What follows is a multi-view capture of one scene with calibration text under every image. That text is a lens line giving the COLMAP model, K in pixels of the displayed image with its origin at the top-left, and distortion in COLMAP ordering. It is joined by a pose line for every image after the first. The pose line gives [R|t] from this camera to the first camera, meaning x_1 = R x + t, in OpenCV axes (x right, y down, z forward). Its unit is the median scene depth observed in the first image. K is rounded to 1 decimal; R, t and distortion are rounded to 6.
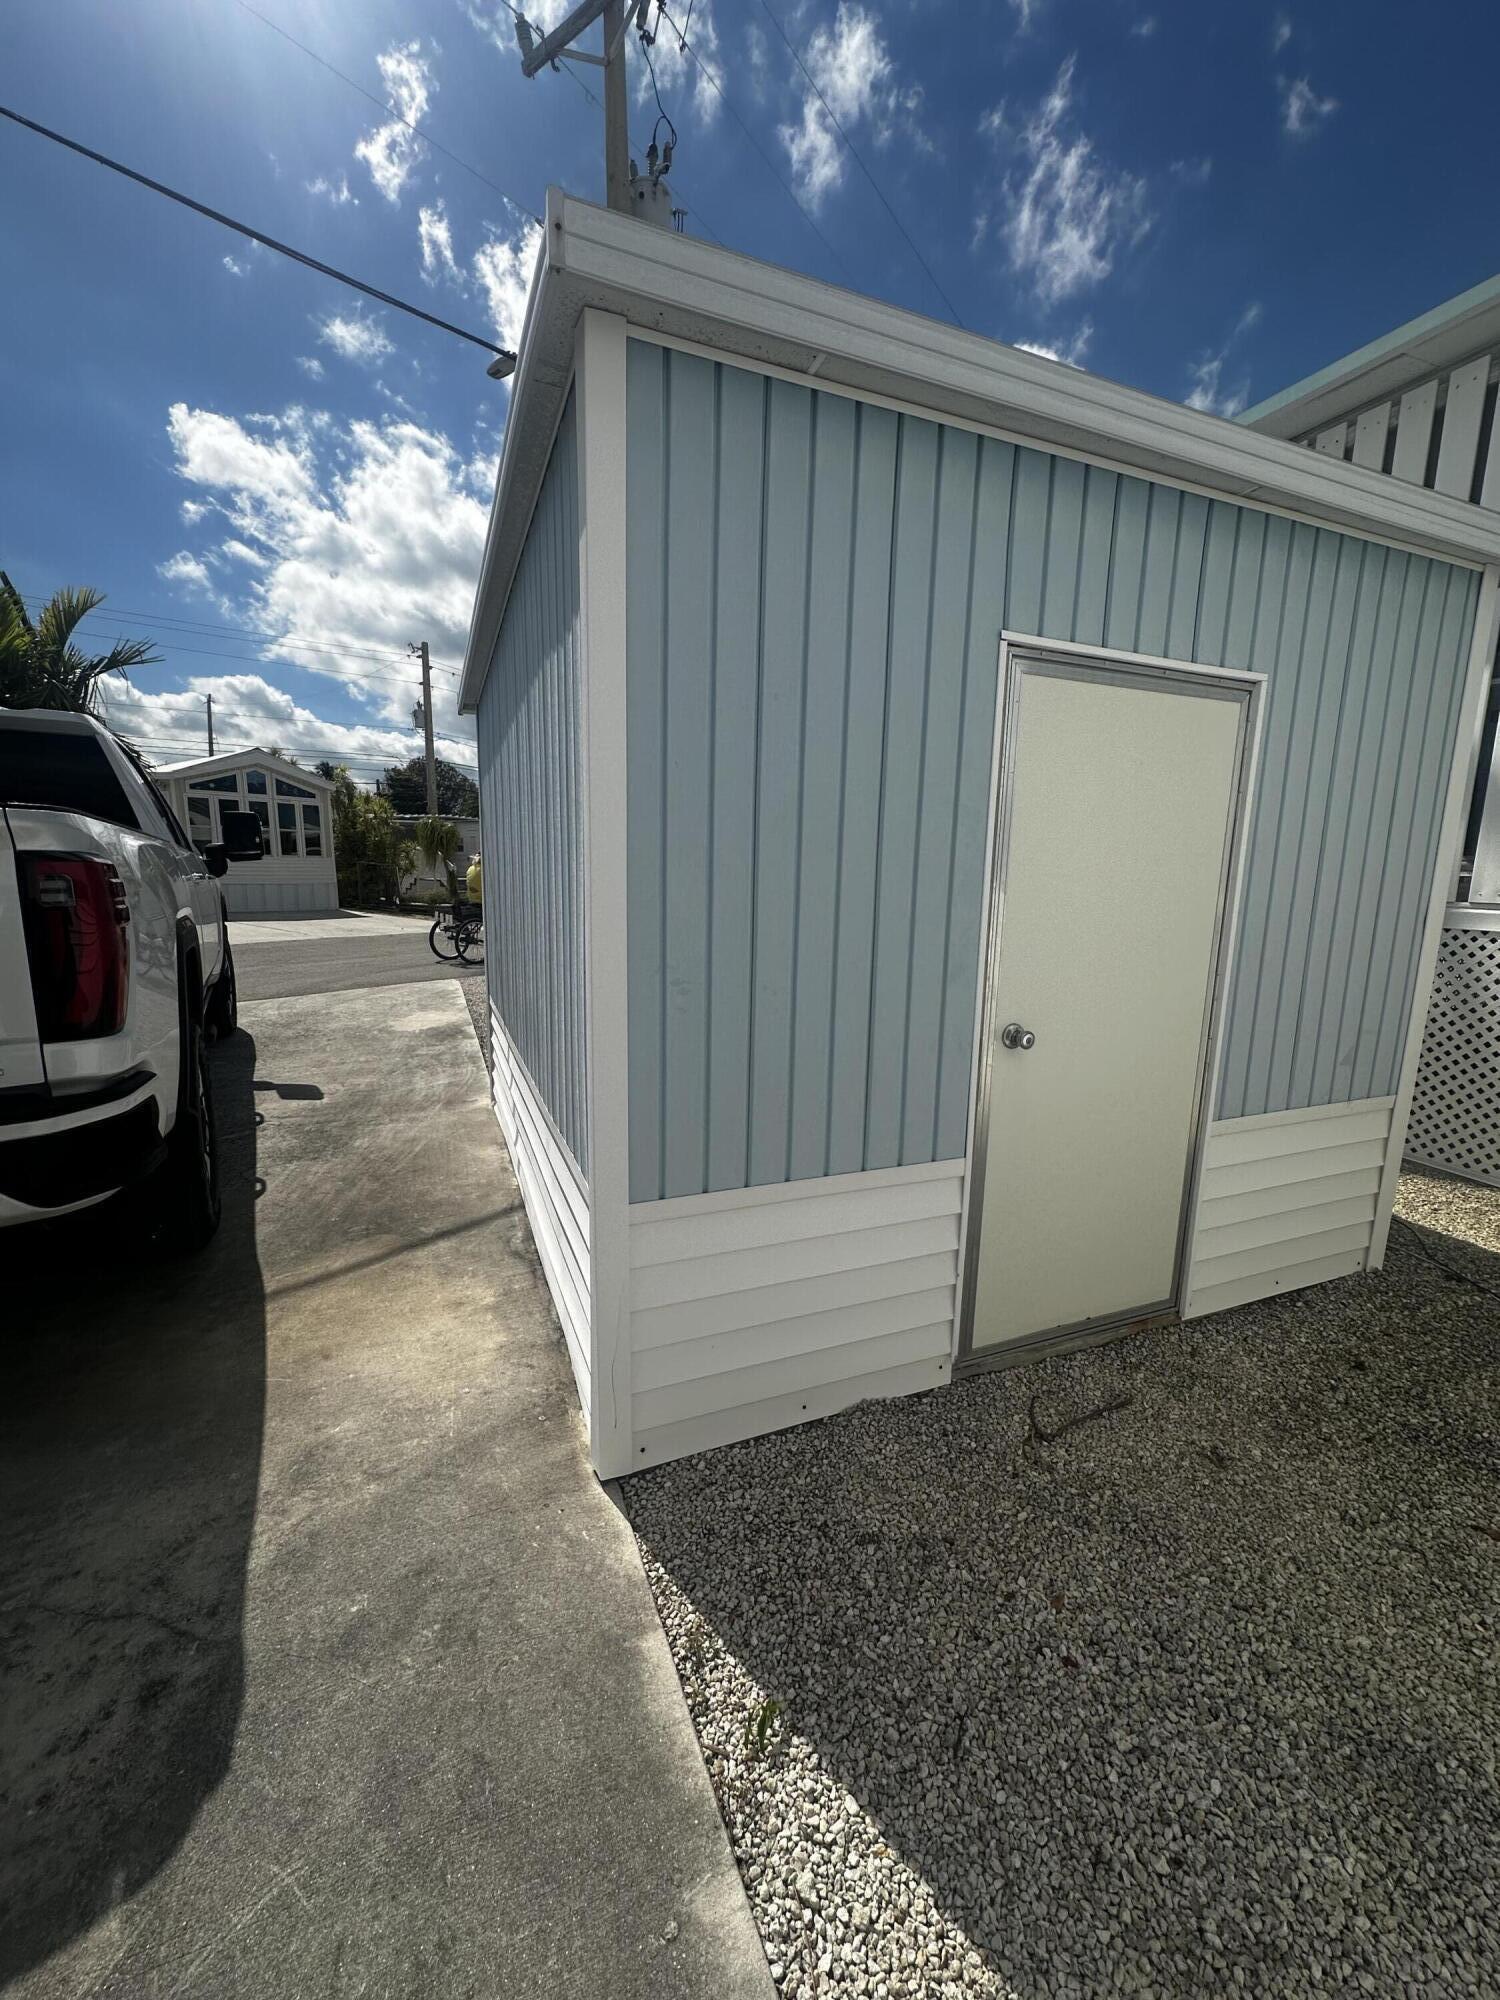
lens RADIAL K [[797.0, 0, 750.5], [0, 797.0, 1004.9], [0, 0, 1]] dist [-0.002824, -0.000149]
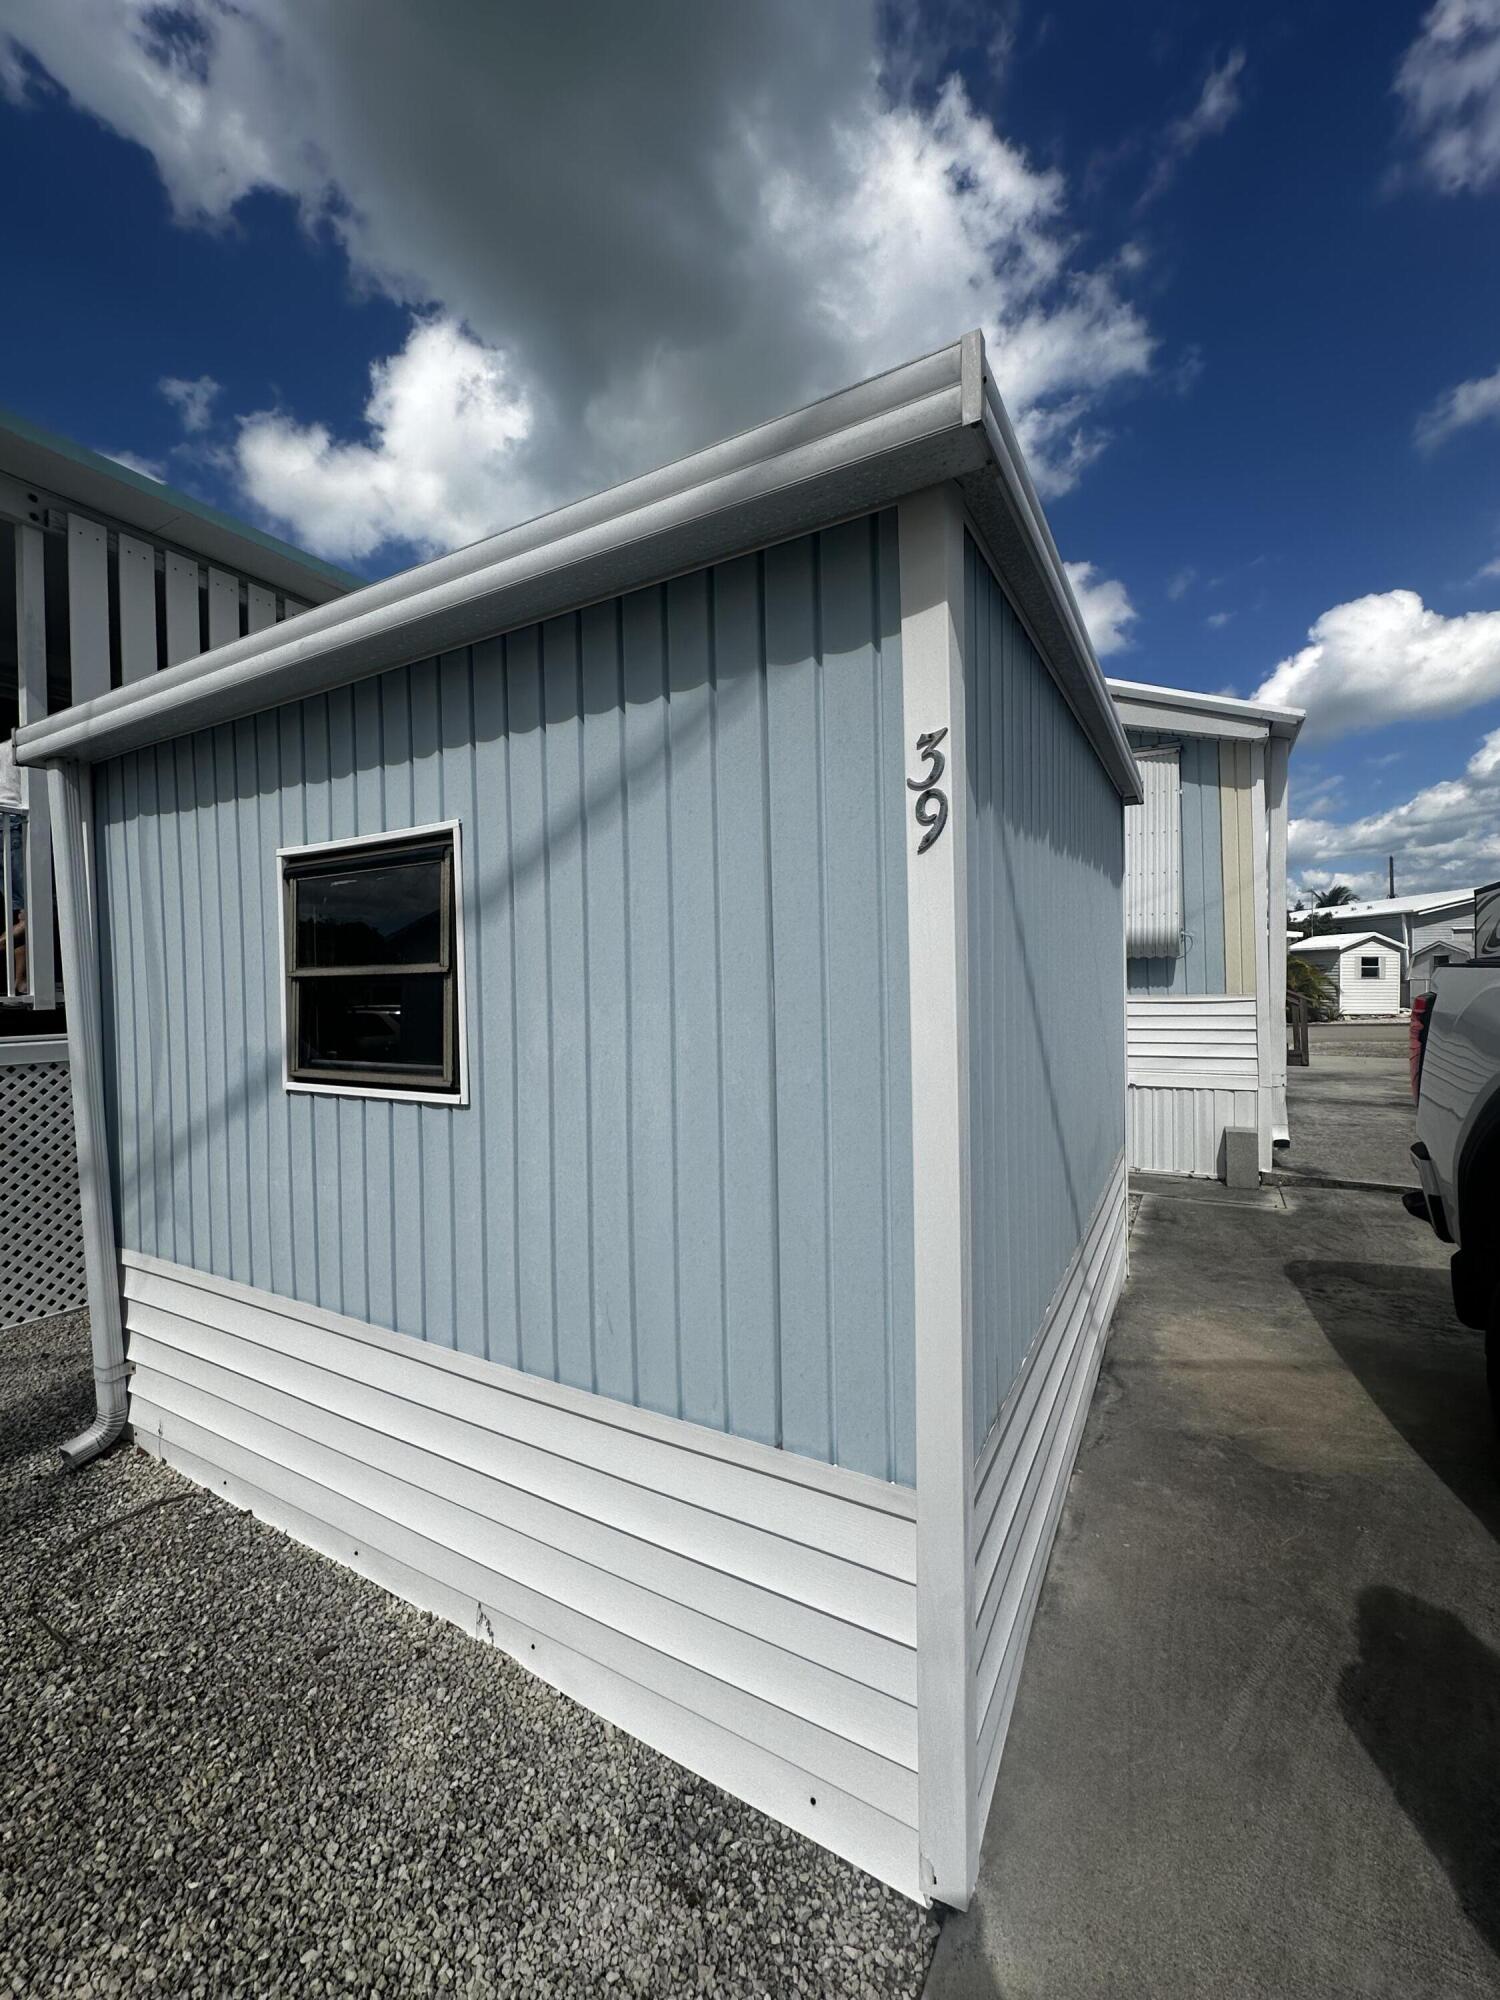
lens RADIAL K [[797.0, 0, 746.8], [0, 797.0, 994.8], [0, 0, 1]] dist [-0.002824, -0.000149]
pose [[-0.617407, -0.019228, 0.786409, -0.906734], [0.139340, 0.981220, 0.133387, -0.426383], [-0.774205, 0.191932, -0.603132, 2.169021]]
